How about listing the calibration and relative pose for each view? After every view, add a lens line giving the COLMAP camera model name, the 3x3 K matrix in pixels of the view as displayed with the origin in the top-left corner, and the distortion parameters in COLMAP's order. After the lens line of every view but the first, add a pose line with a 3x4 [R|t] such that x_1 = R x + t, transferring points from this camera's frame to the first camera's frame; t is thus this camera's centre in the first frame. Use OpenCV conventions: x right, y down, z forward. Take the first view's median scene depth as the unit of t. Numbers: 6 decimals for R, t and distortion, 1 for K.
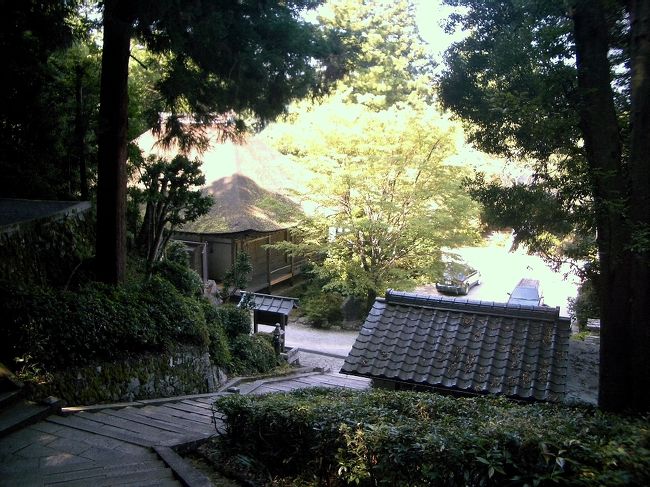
lens RADIAL K [[668.3, 0, 325.0], [0, 668.3, 243.5], [0, 0, 1]] dist [-0.248621, 0.310926]
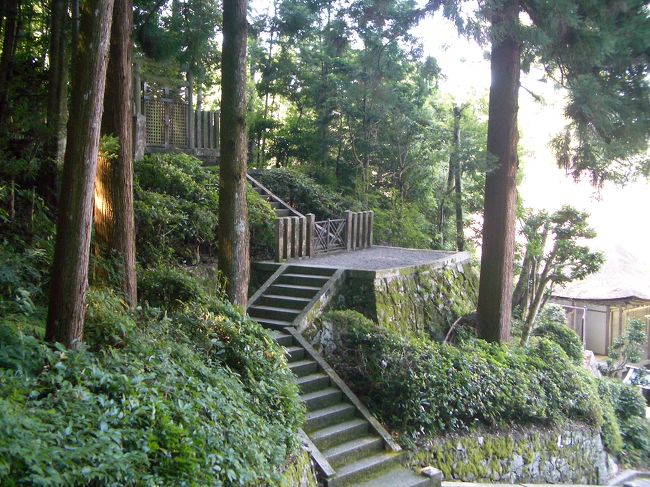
lens RADIAL K [[668.3, 0, 325.0], [0, 668.3, 243.5], [0, 0, 1]] dist [-0.248621, 0.310926]
pose [[0.876794, 0.011103, -0.480739, -0.103758], [-0.064704, 0.993366, -0.095068, 0.026545], [0.476494, 0.114461, 0.871695, 0.110319]]
